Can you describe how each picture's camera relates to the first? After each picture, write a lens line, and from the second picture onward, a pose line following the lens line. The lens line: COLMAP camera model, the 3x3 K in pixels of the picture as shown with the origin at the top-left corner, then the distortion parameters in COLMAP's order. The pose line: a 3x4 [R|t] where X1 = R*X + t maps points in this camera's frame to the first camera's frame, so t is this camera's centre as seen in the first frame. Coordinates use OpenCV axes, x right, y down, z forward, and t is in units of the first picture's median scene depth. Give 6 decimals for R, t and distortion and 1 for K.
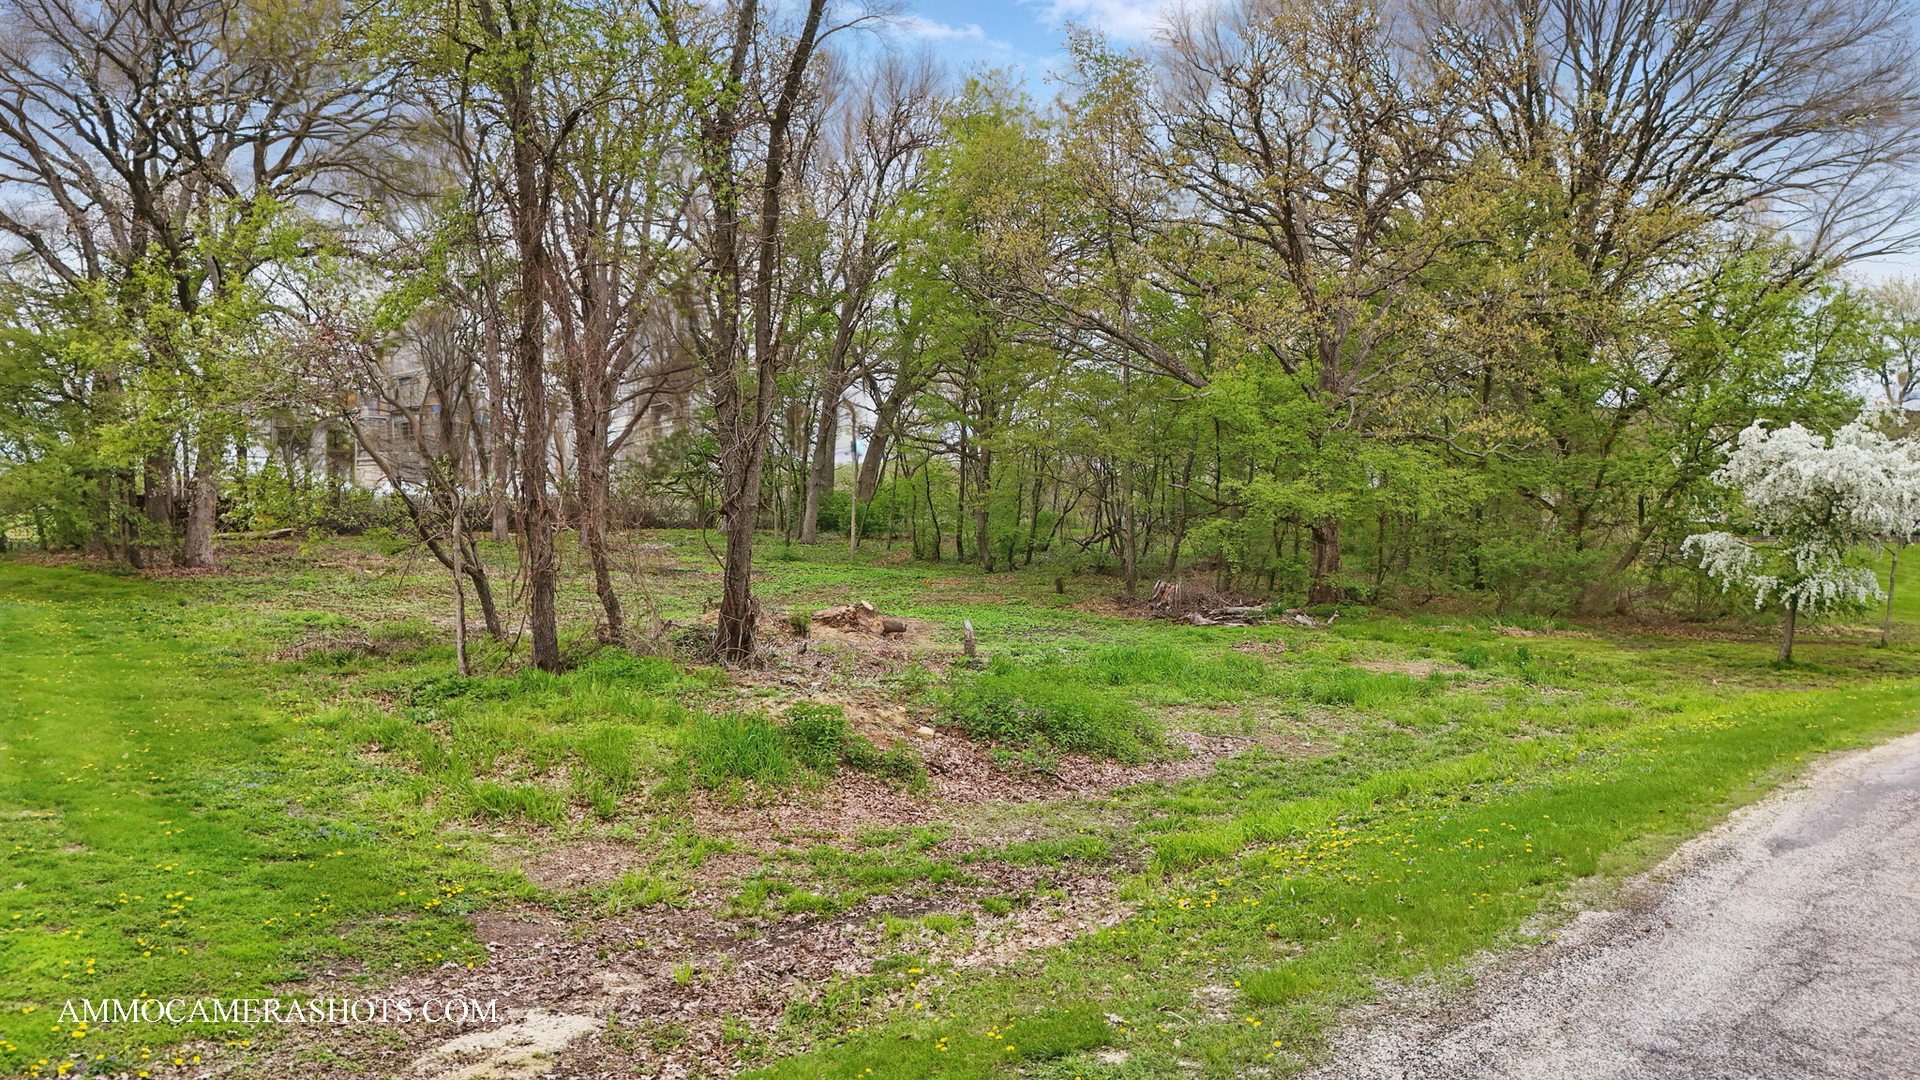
lens RADIAL K [[1404.5, 0, 960.0], [0, 1404.5, 540.0], [0, 0, 1]] dist [0.097976, -0.104909]
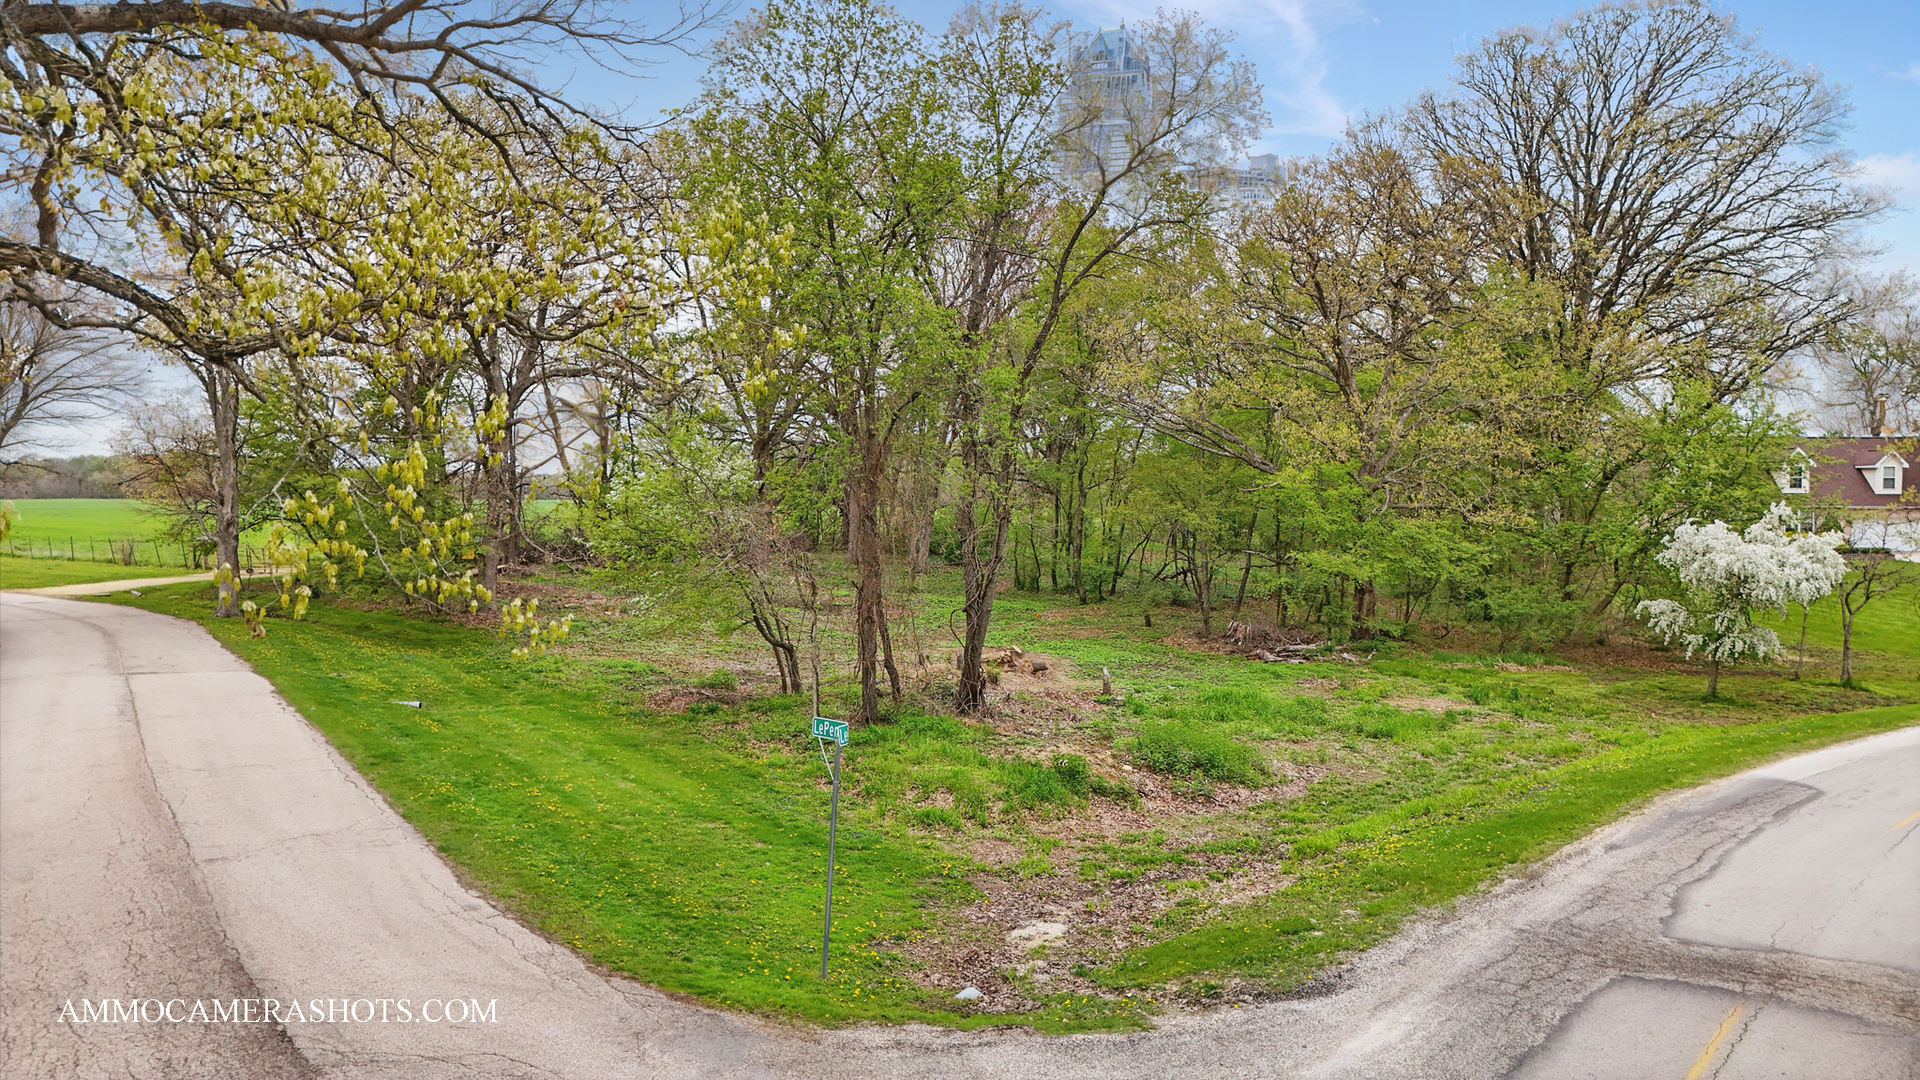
lens RADIAL K [[1392.3, 0, 960.0], [0, 1392.3, 540.0], [0, 0, 1]] dist [0.067175, -0.062516]
pose [[0.999843, -0.001830, -0.017613, -0.112328], [0.002131, 0.999851, 0.017112, -0.091299], [0.017579, -0.017147, 0.999698, -0.355305]]
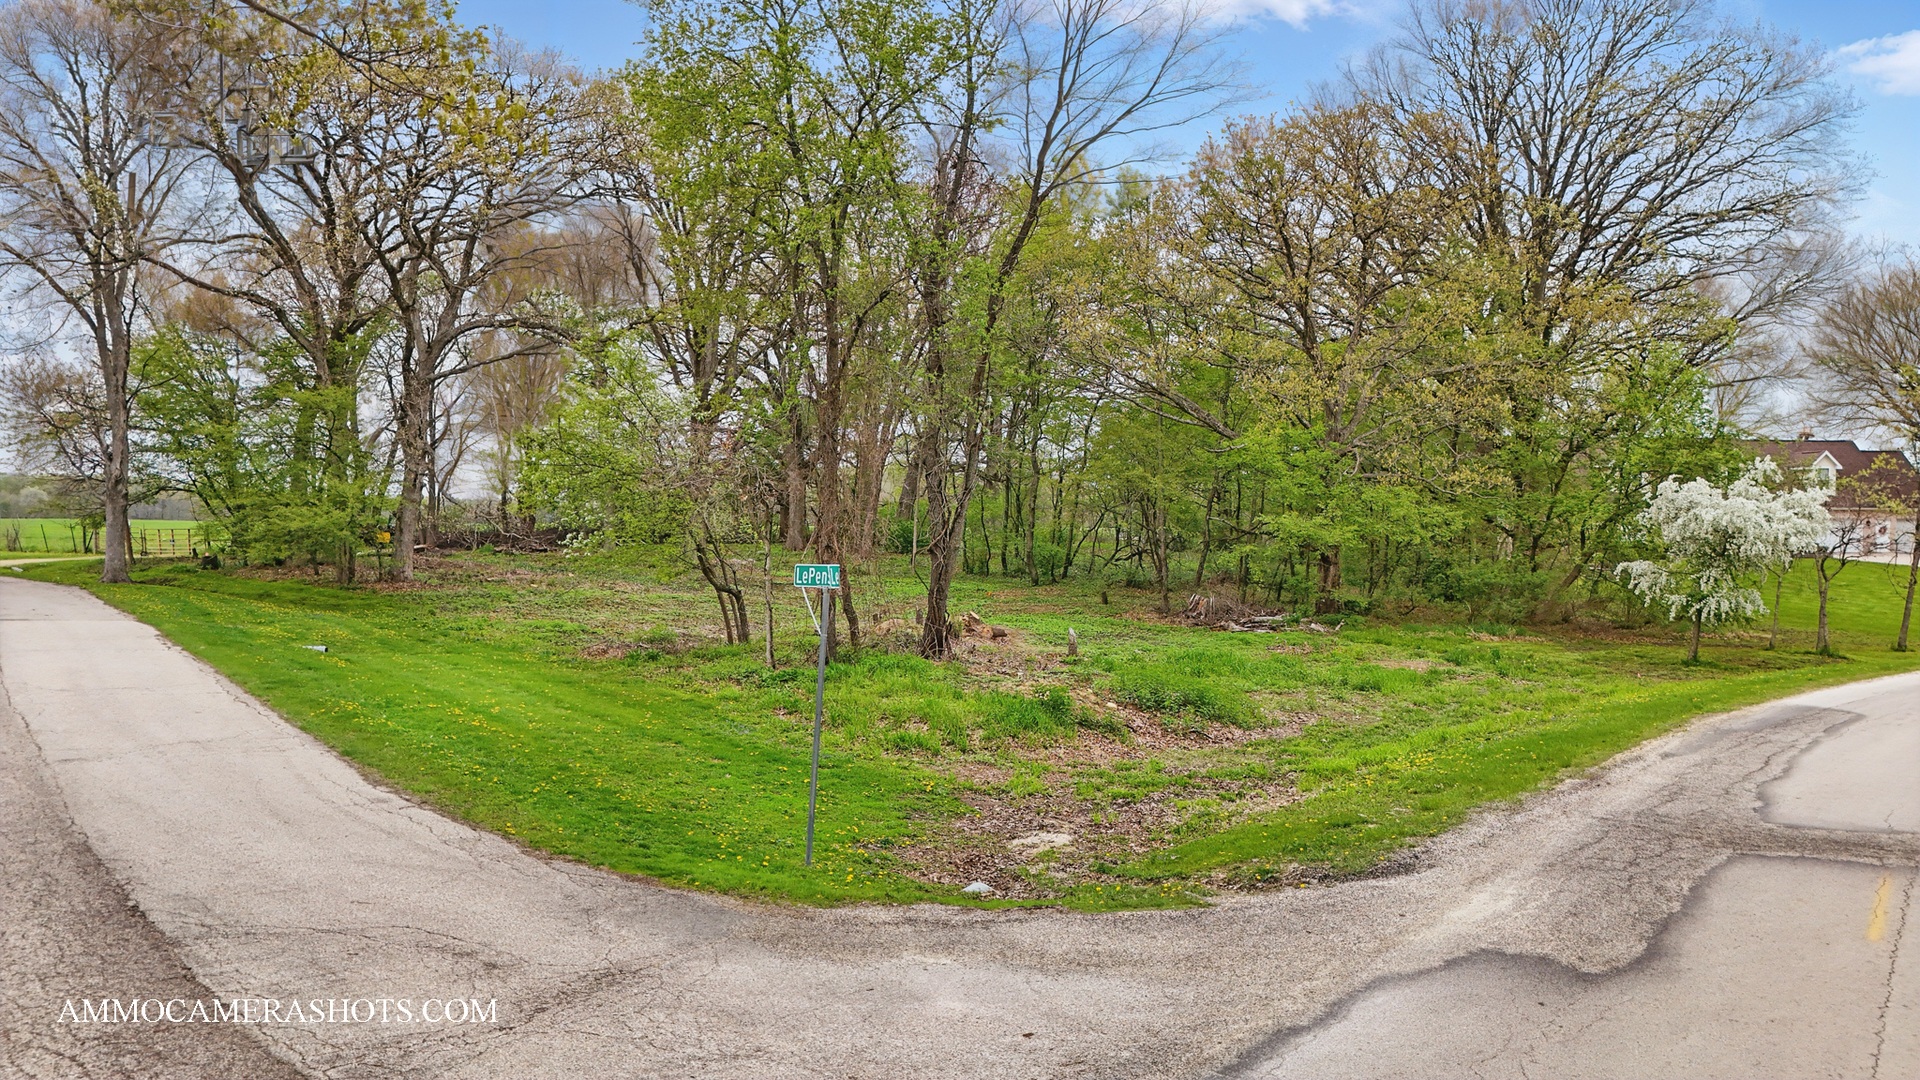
lens RADIAL K [[1394.3, 0, 960.0], [0, 1394.3, 540.0], [0, 0, 1]] dist [0.073663, -0.073289]
pose [[0.999442, 0.003469, 0.033213, -0.140041], [-0.003392, 0.999991, -0.002367, -0.020314], [-0.033221, 0.002253, 0.999445, -0.276839]]
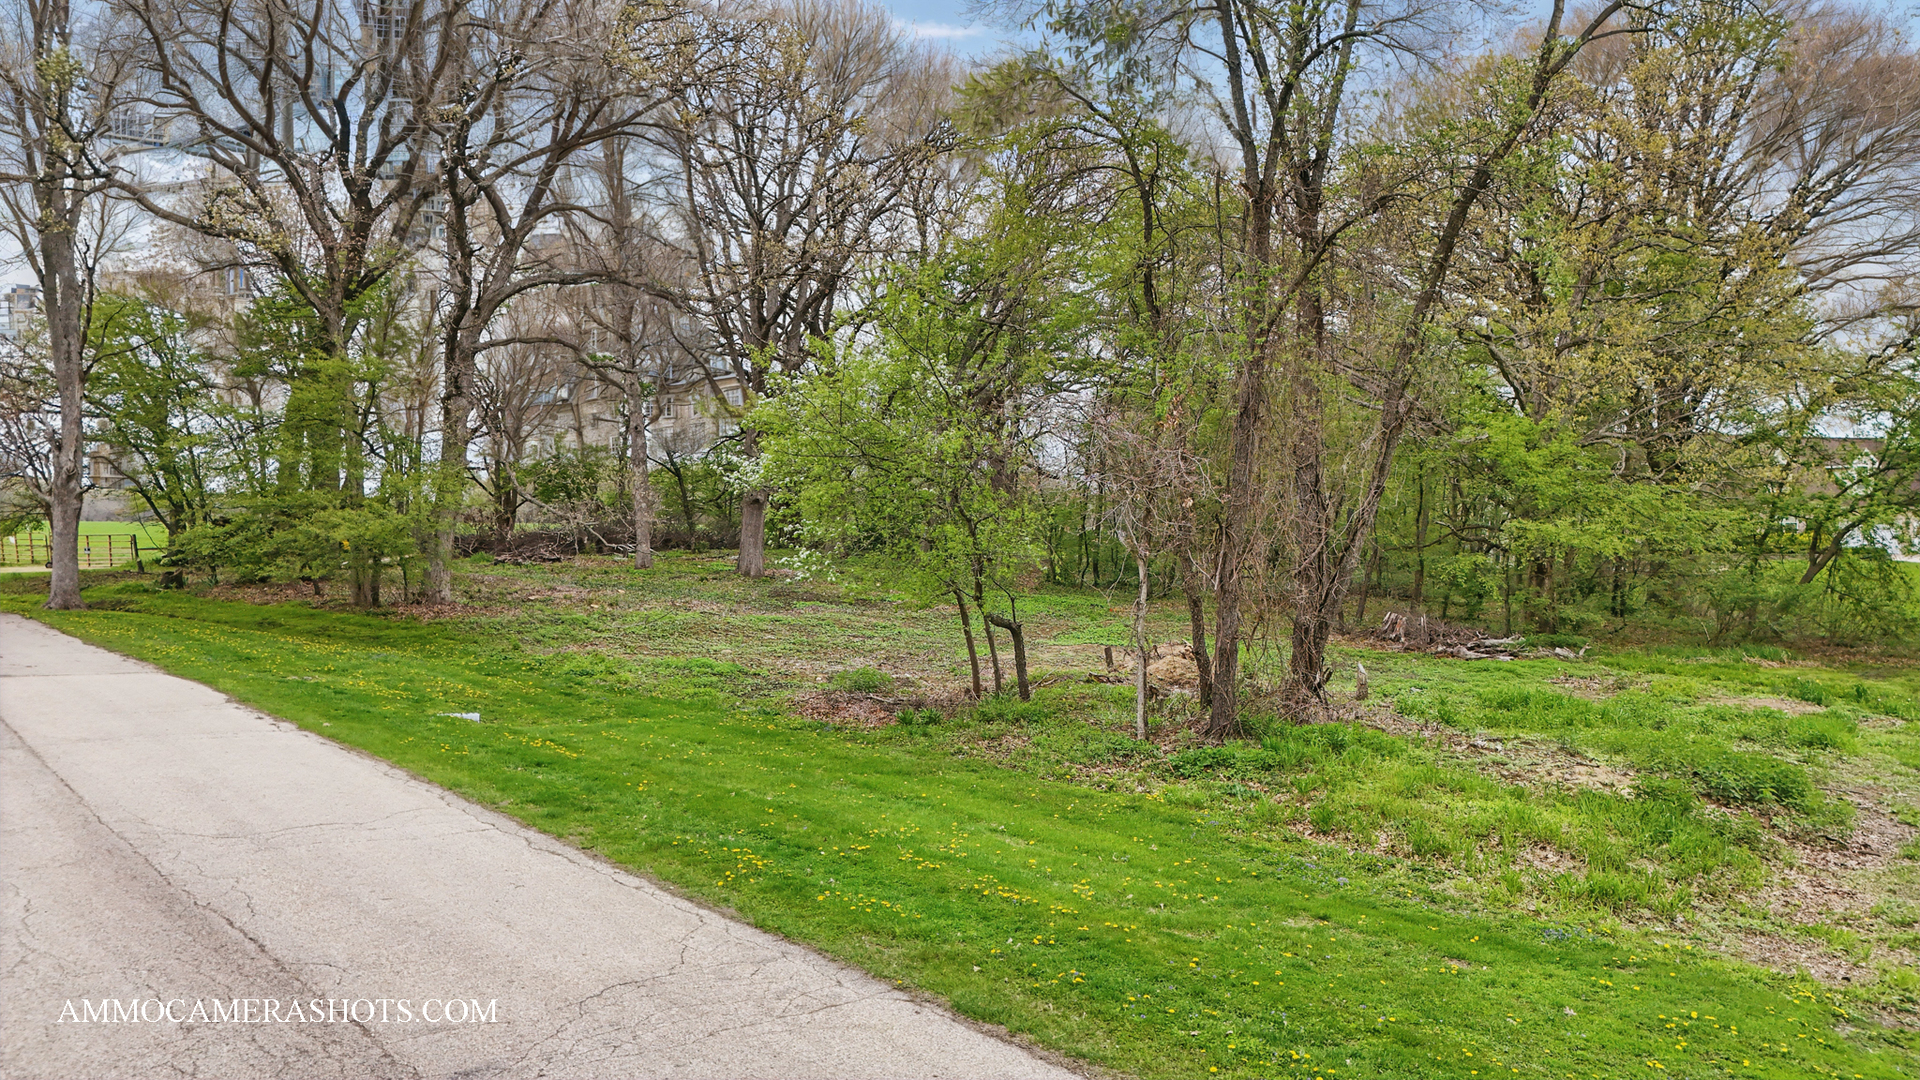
lens RADIAL K [[1392.3, 0, 960.0], [0, 1392.3, 540.0], [0, 0, 1]] dist [0.067175, -0.062516]
pose [[0.992093, 0.001180, 0.125498, -0.414050], [-0.000842, 0.999996, -0.002742, -0.029255], [-0.125500, 0.002615, 0.992090, 0.029880]]
